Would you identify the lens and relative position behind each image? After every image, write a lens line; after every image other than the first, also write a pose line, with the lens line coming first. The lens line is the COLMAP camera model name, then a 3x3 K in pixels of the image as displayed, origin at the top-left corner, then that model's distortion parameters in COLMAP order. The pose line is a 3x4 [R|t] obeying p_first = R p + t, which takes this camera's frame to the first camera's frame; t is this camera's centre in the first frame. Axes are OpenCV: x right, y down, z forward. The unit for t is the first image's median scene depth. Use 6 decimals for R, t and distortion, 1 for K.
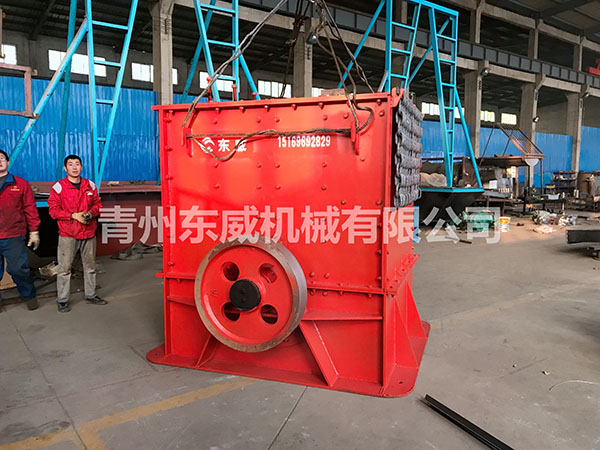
lens RADIAL K [[491.6, 0, 300.0], [0, 491.6, 225.0], [0, 0, 1]] dist [0.005950, 0.002640]
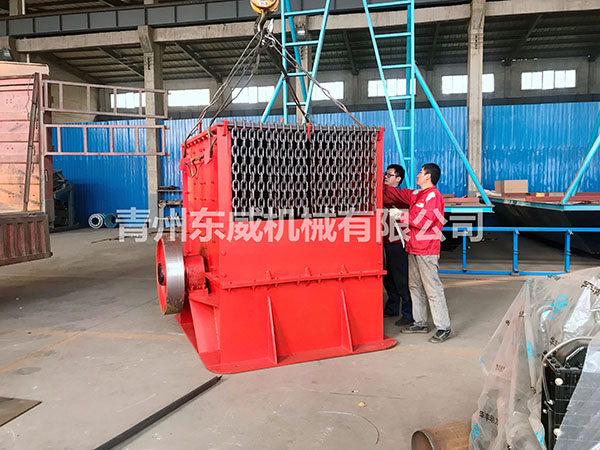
lens RADIAL K [[489.5, 0, 300.0], [0, 489.5, 225.0], [0, 0, 1]] dist [0.012455, 0.002767]
pose [[0.669853, 0.045608, -0.741092, 0.907216], [-0.063466, 0.997976, 0.004052, -0.023984], [0.739777, 0.044320, 0.671391, 0.243572]]
